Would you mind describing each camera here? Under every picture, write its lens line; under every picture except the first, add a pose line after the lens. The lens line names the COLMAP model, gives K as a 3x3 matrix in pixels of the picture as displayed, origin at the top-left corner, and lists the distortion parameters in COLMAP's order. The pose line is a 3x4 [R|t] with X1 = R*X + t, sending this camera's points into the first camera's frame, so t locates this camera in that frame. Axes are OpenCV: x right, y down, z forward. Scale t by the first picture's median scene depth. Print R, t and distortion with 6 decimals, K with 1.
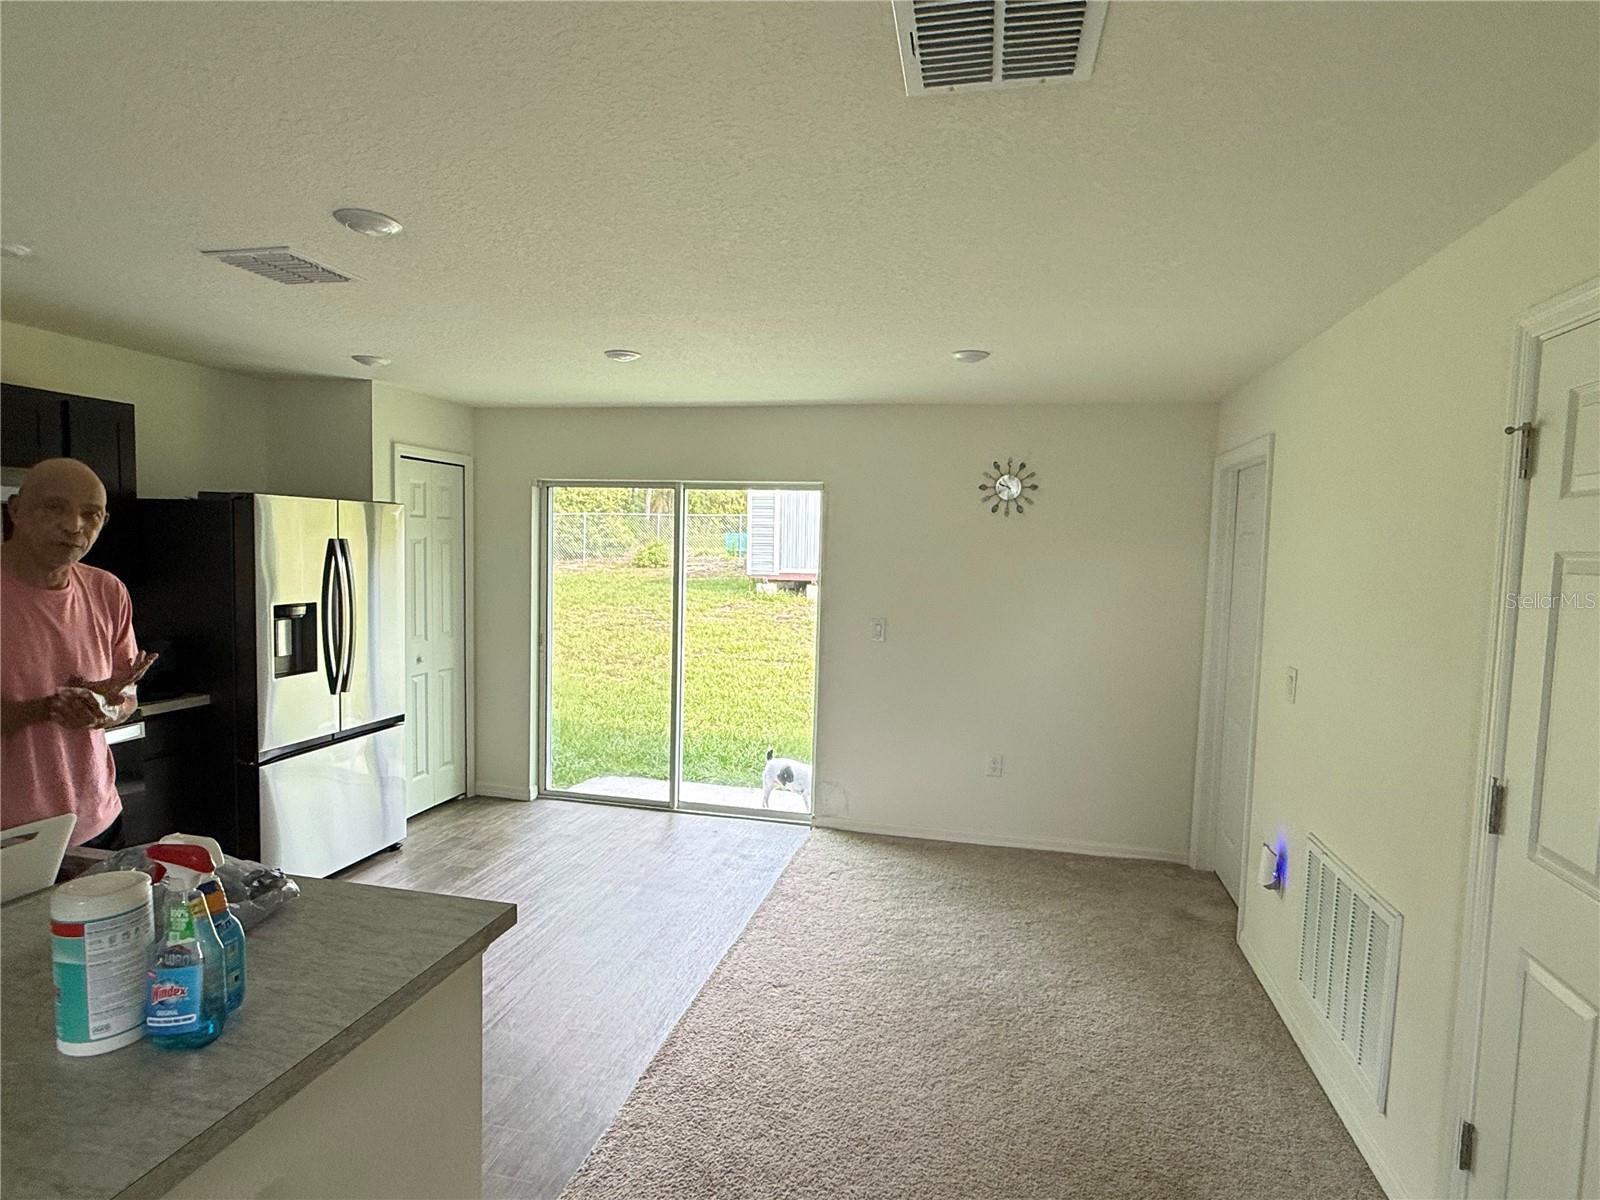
lens RADIAL K [[878.0, 0, 797.7], [0, 878.0, 604.9], [0, 0, 1]] dist [0.000812, 0.000211]
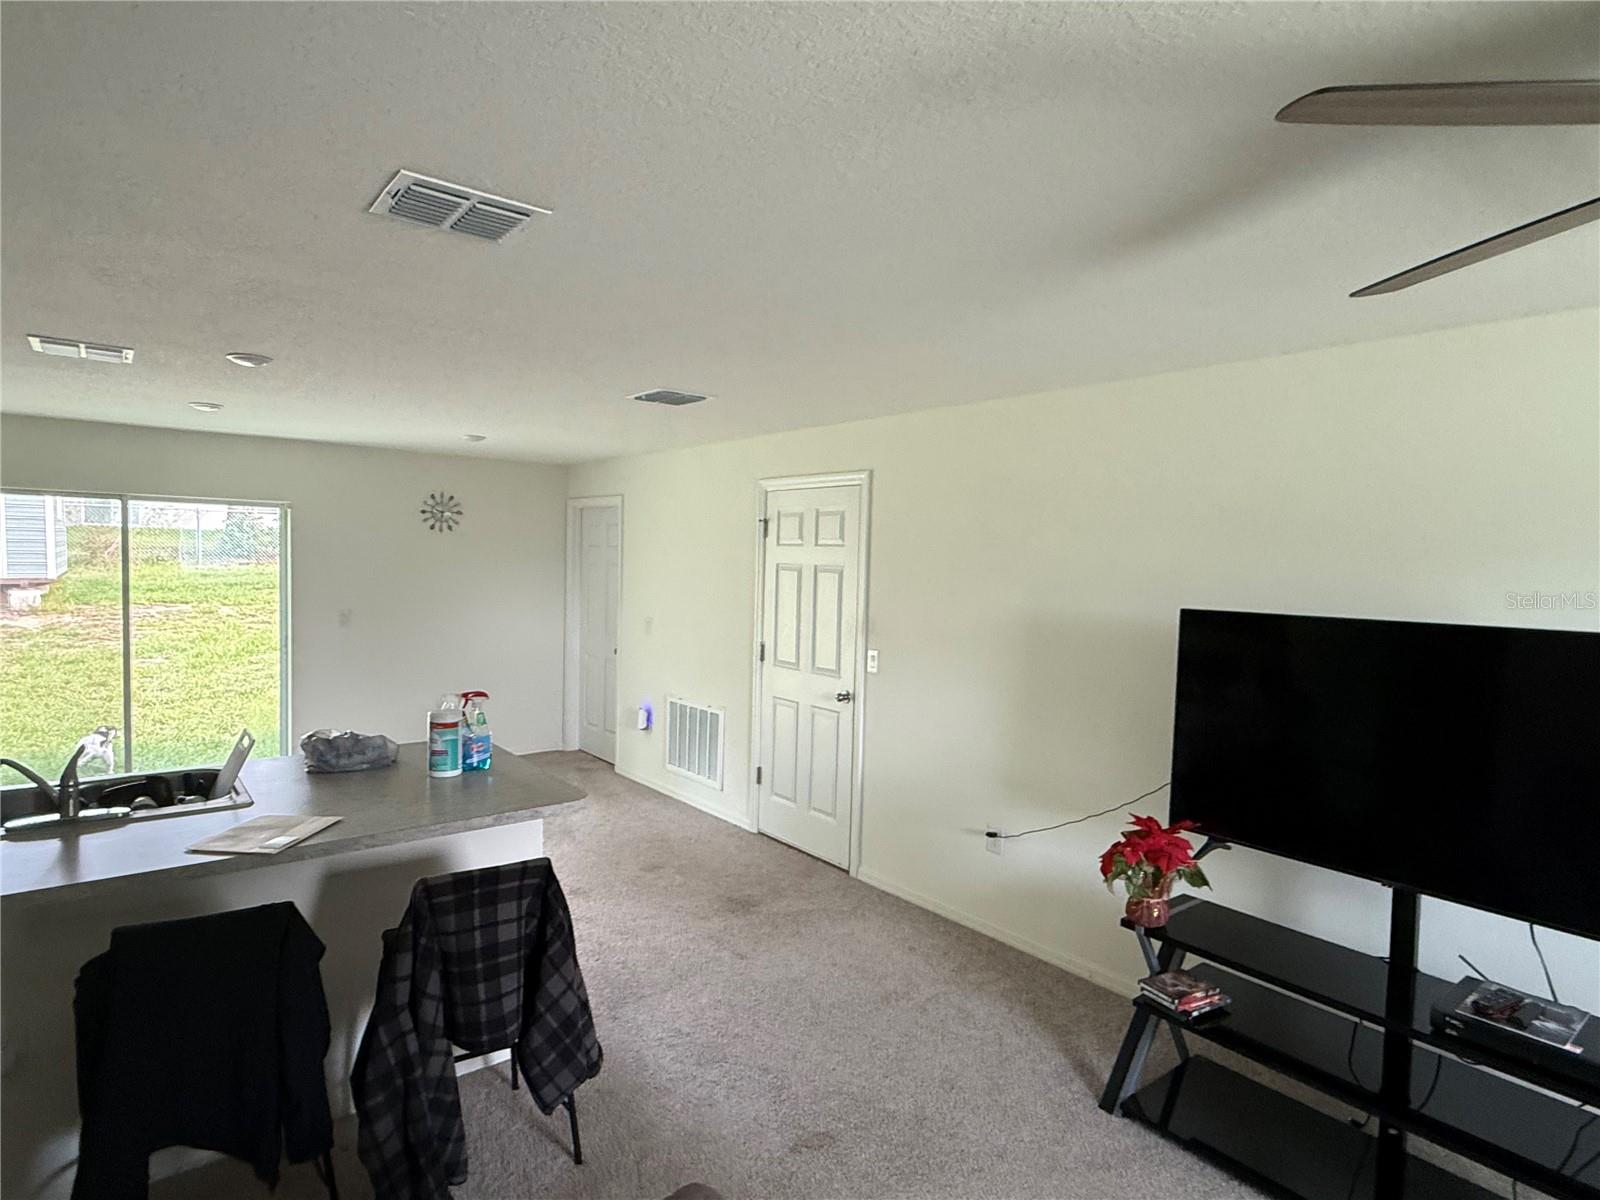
lens RADIAL K [[878.0, 0, 797.7], [0, 878.0, 604.9], [0, 0, 1]] dist [0.000812, 0.000211]
pose [[0.616602, -0.053427, 0.785460, -0.557097], [0.044928, 0.998457, 0.032645, -0.004495], [-0.785992, 0.015160, 0.618051, -0.349160]]
